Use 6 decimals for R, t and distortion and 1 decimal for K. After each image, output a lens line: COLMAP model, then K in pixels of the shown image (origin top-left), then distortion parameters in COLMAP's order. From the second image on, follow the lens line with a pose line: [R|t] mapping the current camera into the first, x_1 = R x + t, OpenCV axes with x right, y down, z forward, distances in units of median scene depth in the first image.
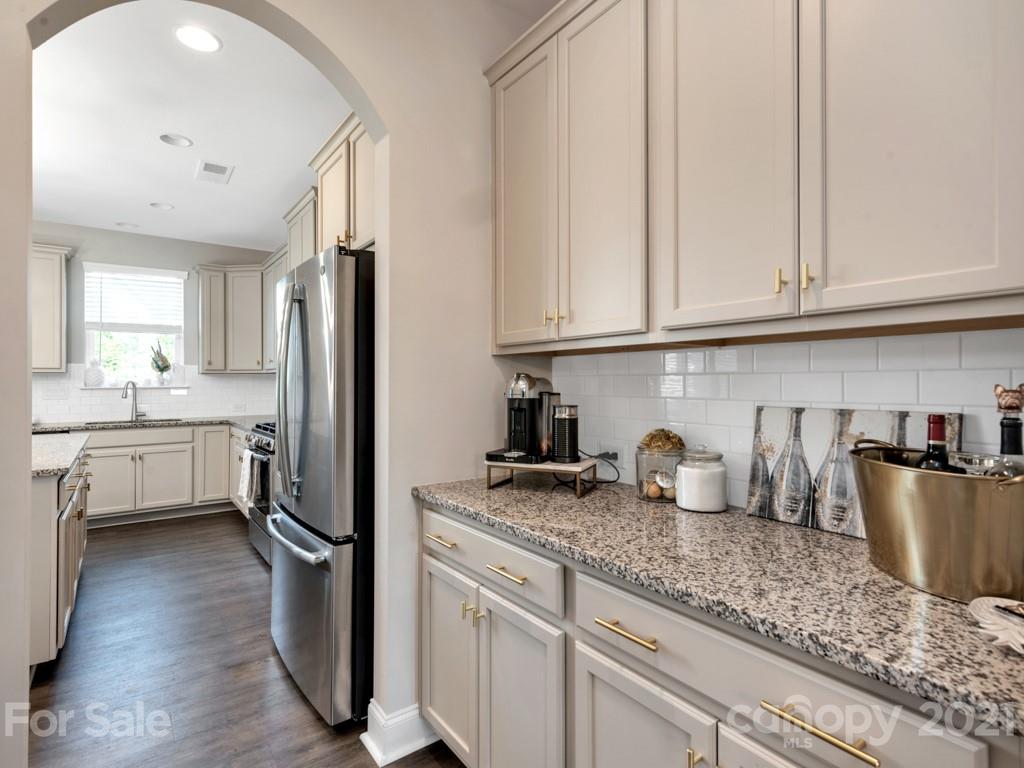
lens RADIAL K [[526.0, 0, 512.9], [0, 526.0, 380.0], [0, 0, 1]] dist [0.008228, 0.000208]
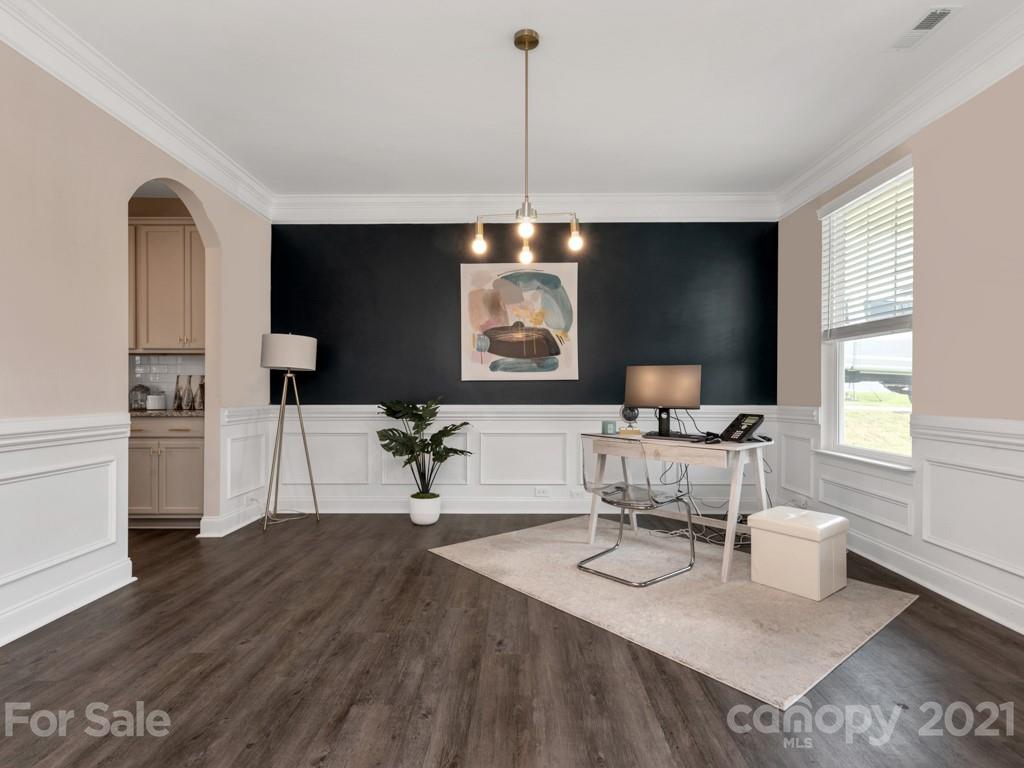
lens RADIAL K [[525.7, 0, 516.4], [0, 525.7, 388.7], [0, 0, 1]] dist [0.011400, -0.001318]
pose [[0.600697, 0.007154, 0.799445, -0.028914], [-0.003012, 0.999973, -0.006685, 0.005065], [-0.799471, 0.001607, 0.600702, -0.086616]]
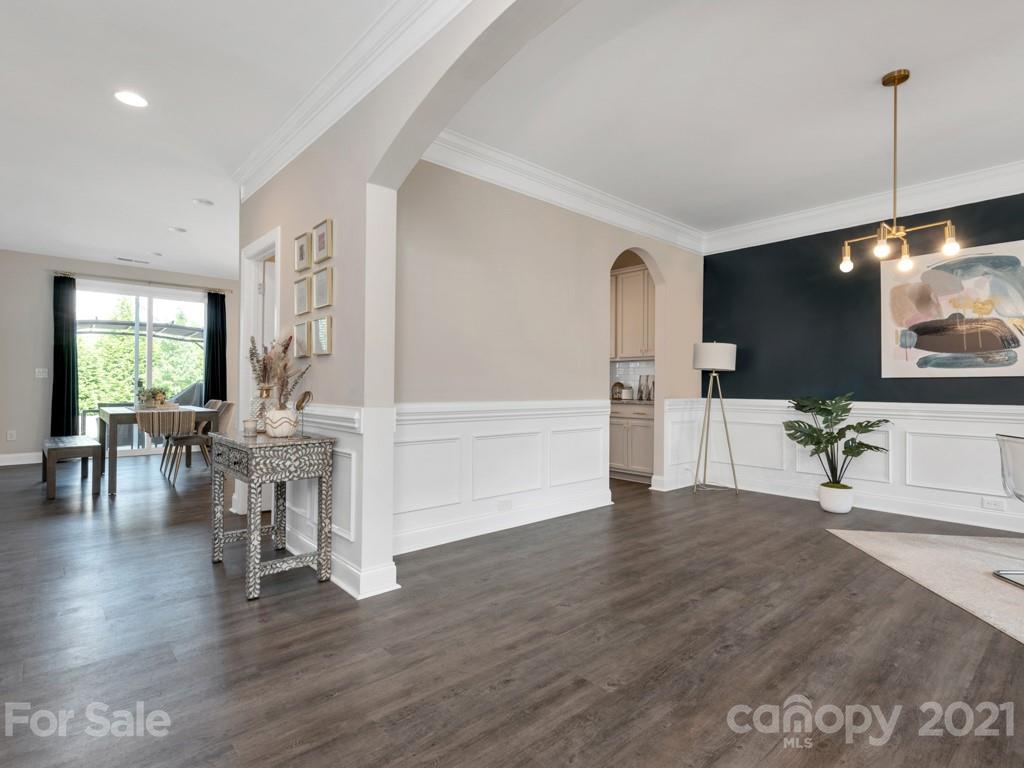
lens RADIAL K [[525.7, 0, 516.4], [0, 525.7, 388.7], [0, 0, 1]] dist [0.011400, -0.001318]
pose [[0.994133, 0.010296, 0.107670, -0.035452], [-0.011043, 0.999919, 0.006347, 0.005073], [-0.107596, -0.007499, 0.994166, -0.112029]]
